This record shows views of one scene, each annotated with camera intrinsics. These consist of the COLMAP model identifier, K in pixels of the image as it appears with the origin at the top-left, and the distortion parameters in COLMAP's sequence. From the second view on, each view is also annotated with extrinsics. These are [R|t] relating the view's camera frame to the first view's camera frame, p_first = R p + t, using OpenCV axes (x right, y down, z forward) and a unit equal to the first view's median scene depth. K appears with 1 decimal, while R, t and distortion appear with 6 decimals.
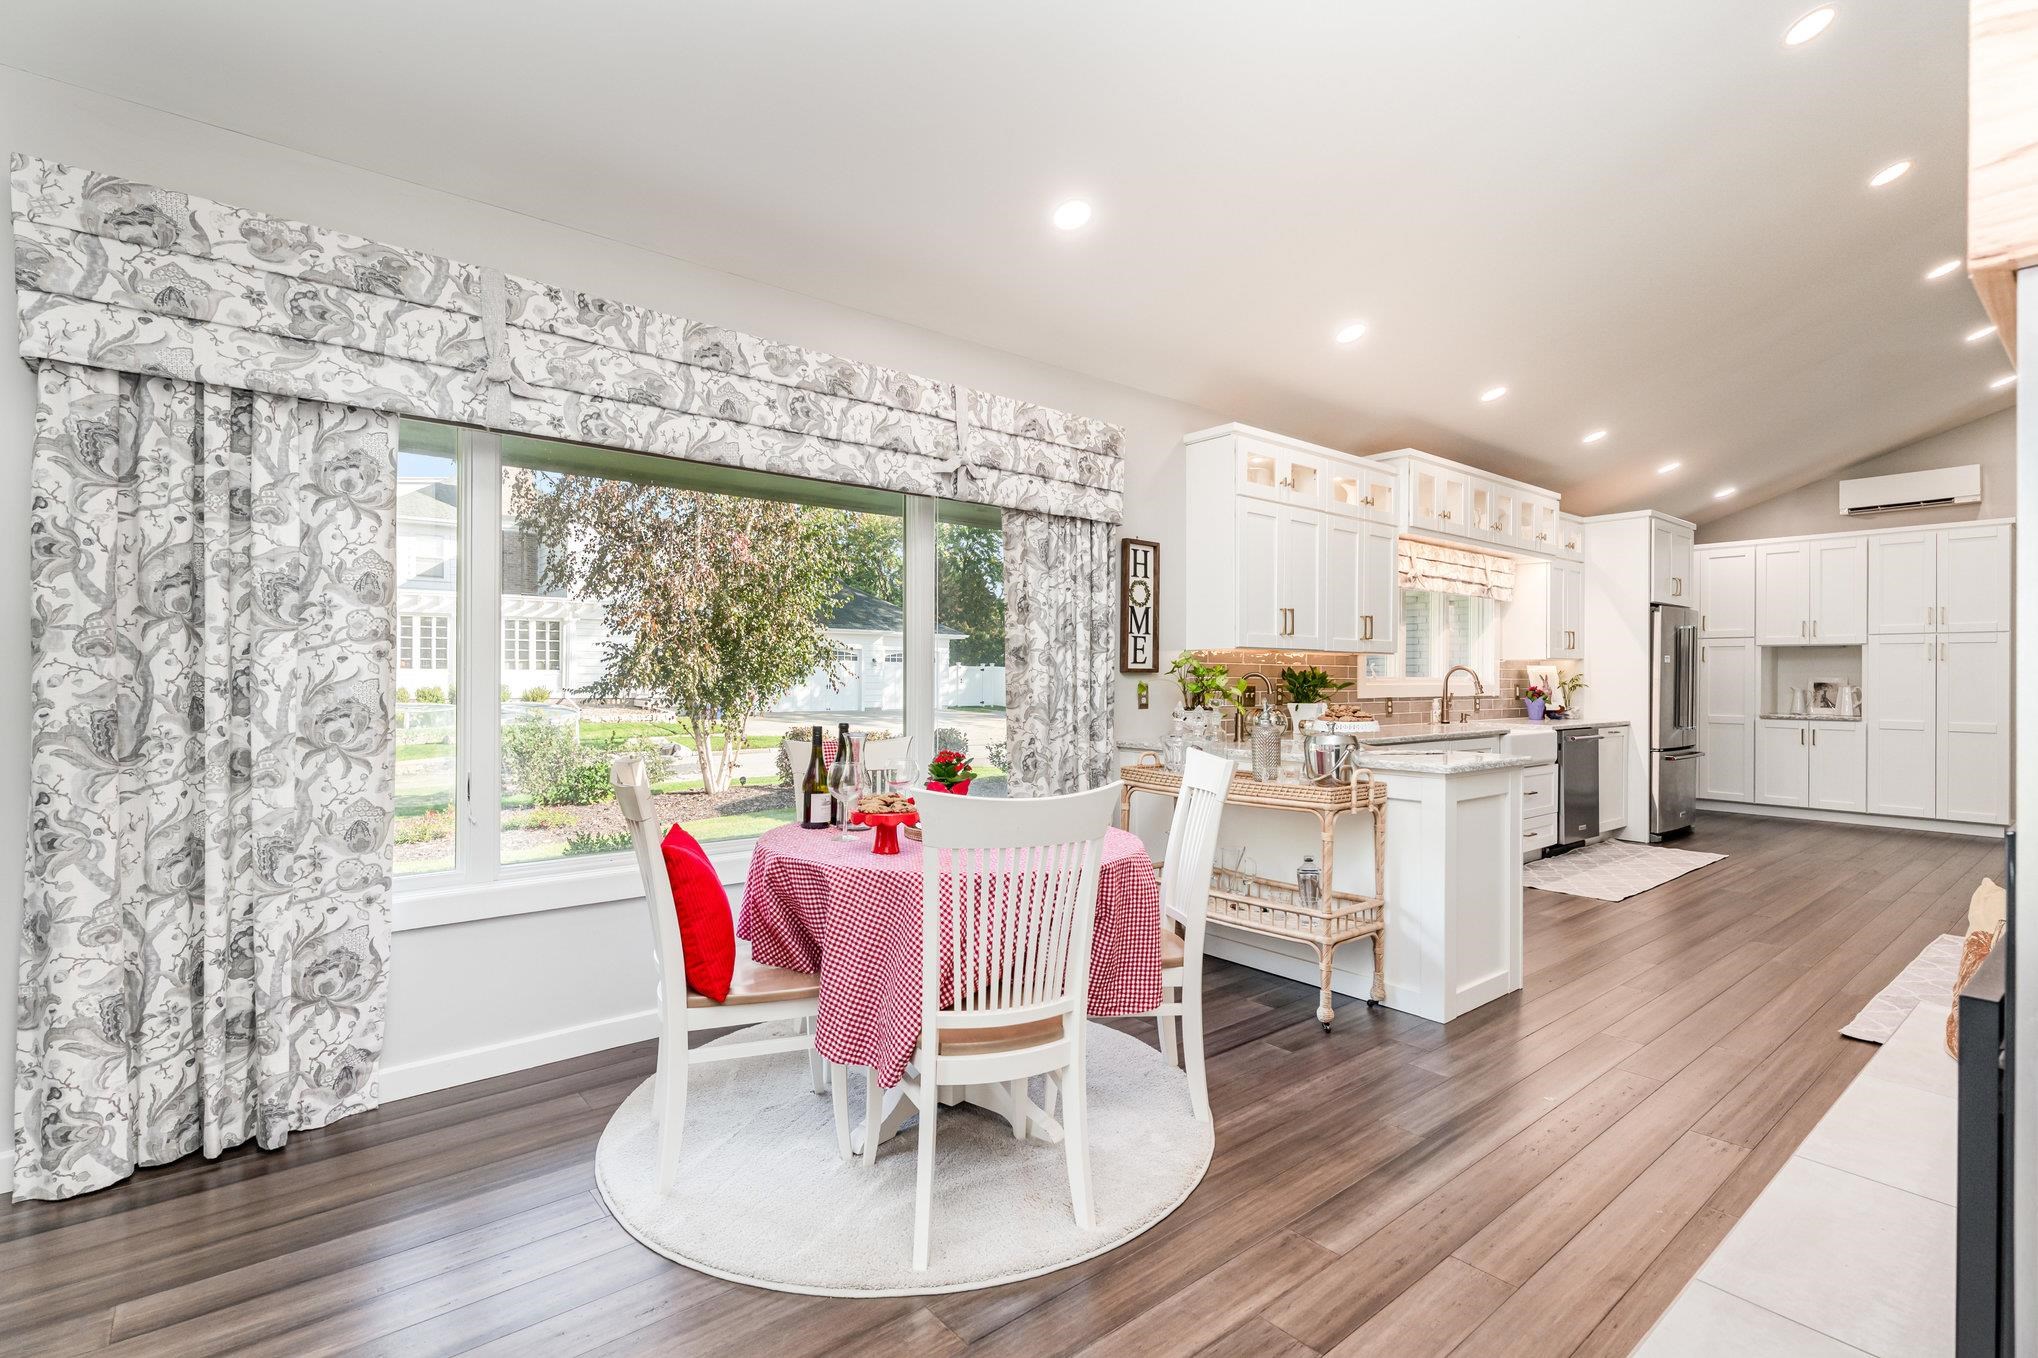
lens RADIAL K [[957.6, 0, 1019.5], [0, 957.6, 675.8], [0, 0, 1]] dist [0.002732, 0.001983]
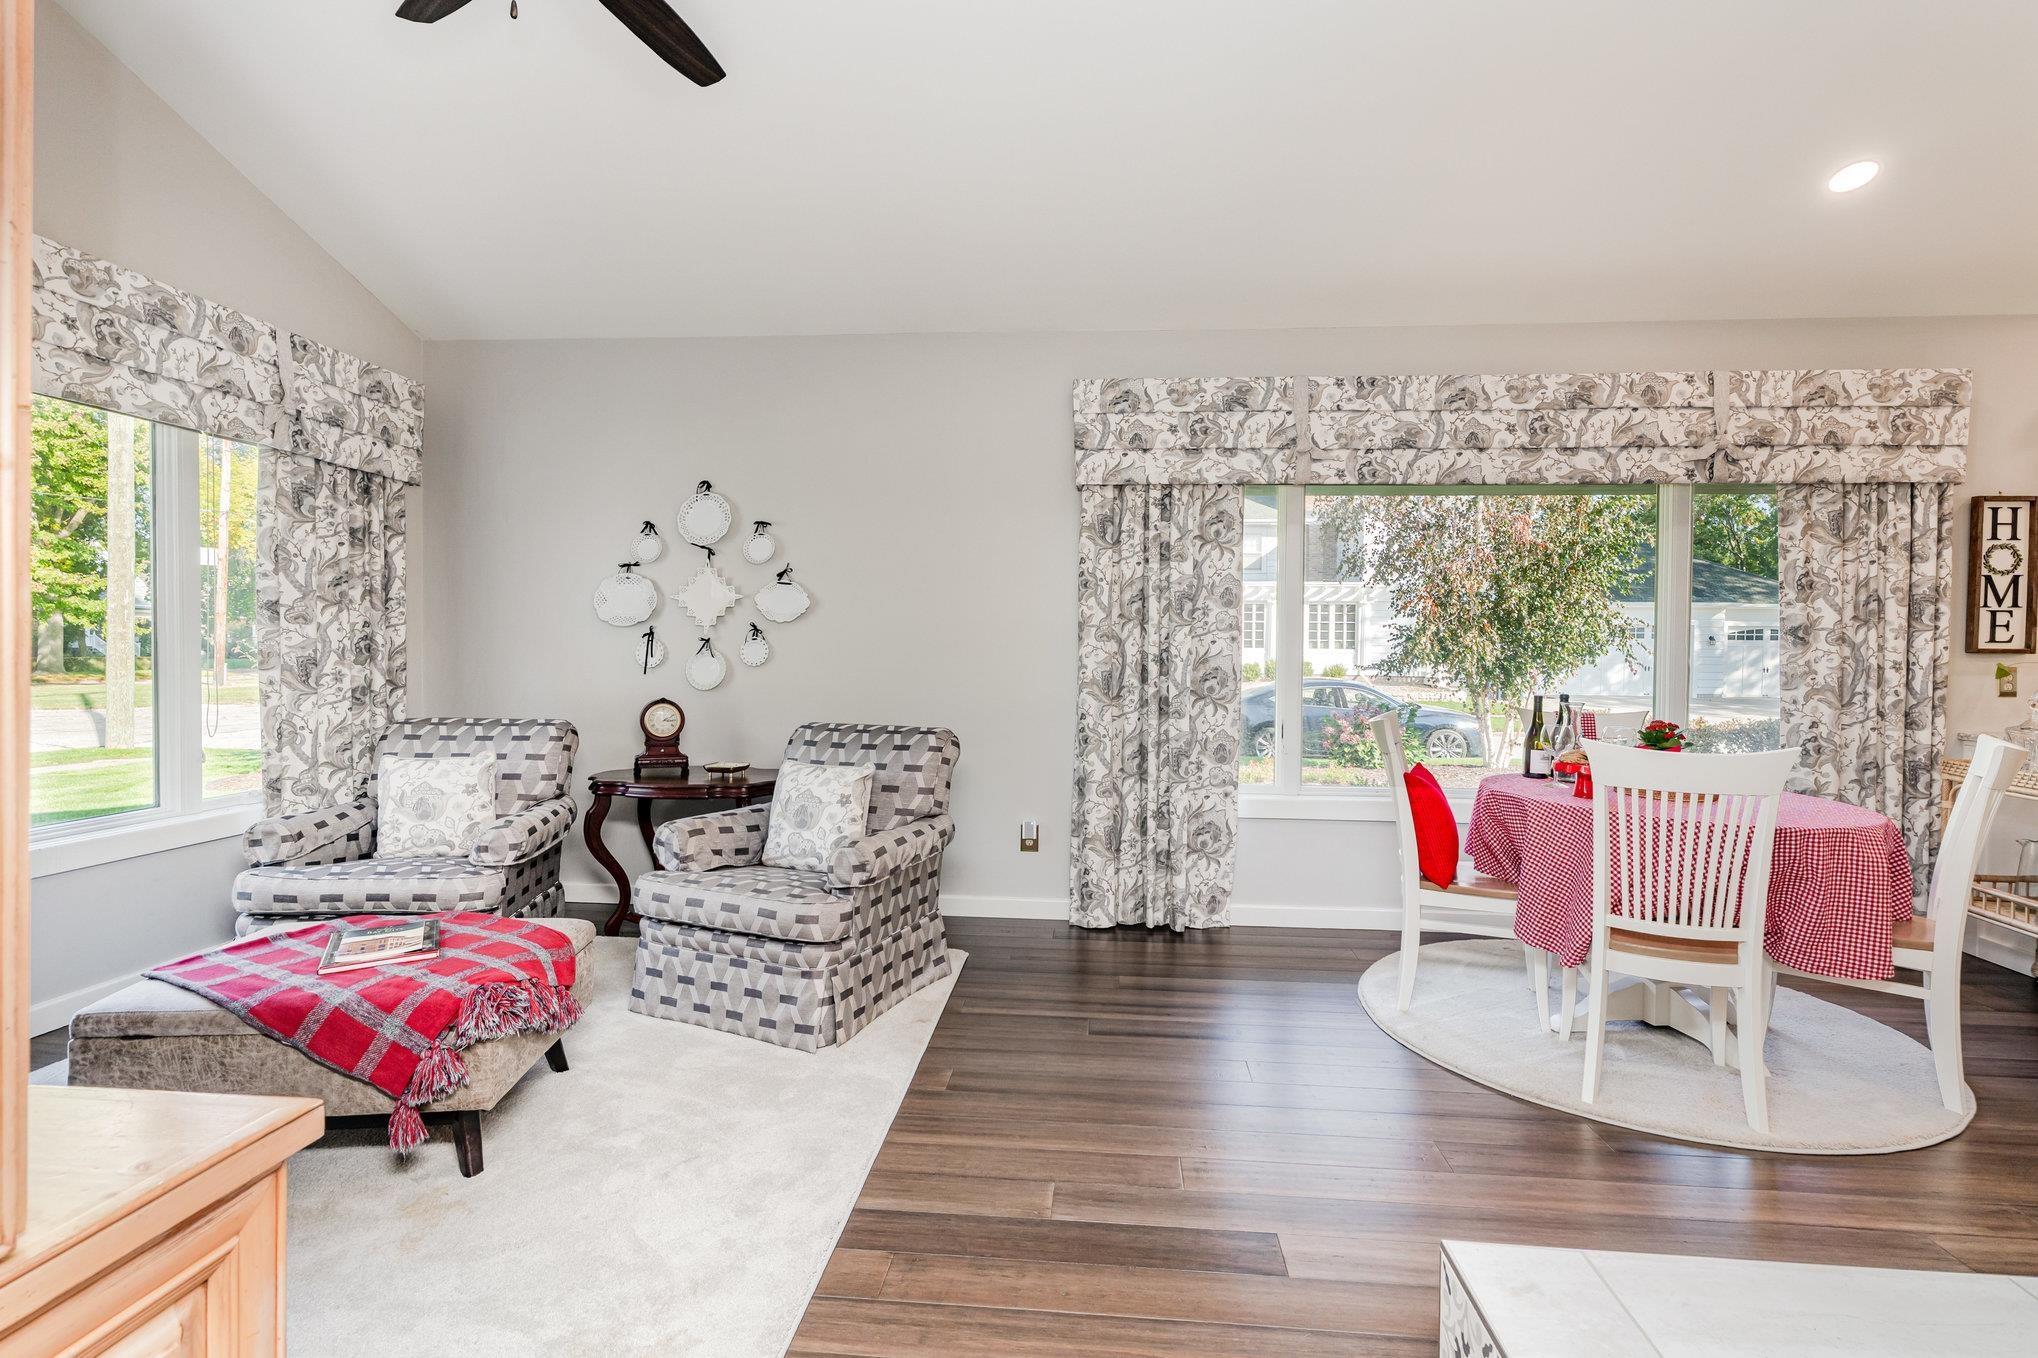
lens RADIAL K [[988.2, 0, 1020.6], [0, 988.2, 662.9], [0, 0, 1]] dist [0.005198, 0.003334]
pose [[0.712880, 0.012137, -0.701181, 0.198713], [-0.006525, 0.999922, 0.010674, 0.001515], [0.701256, -0.003034, 0.712903, -0.357991]]
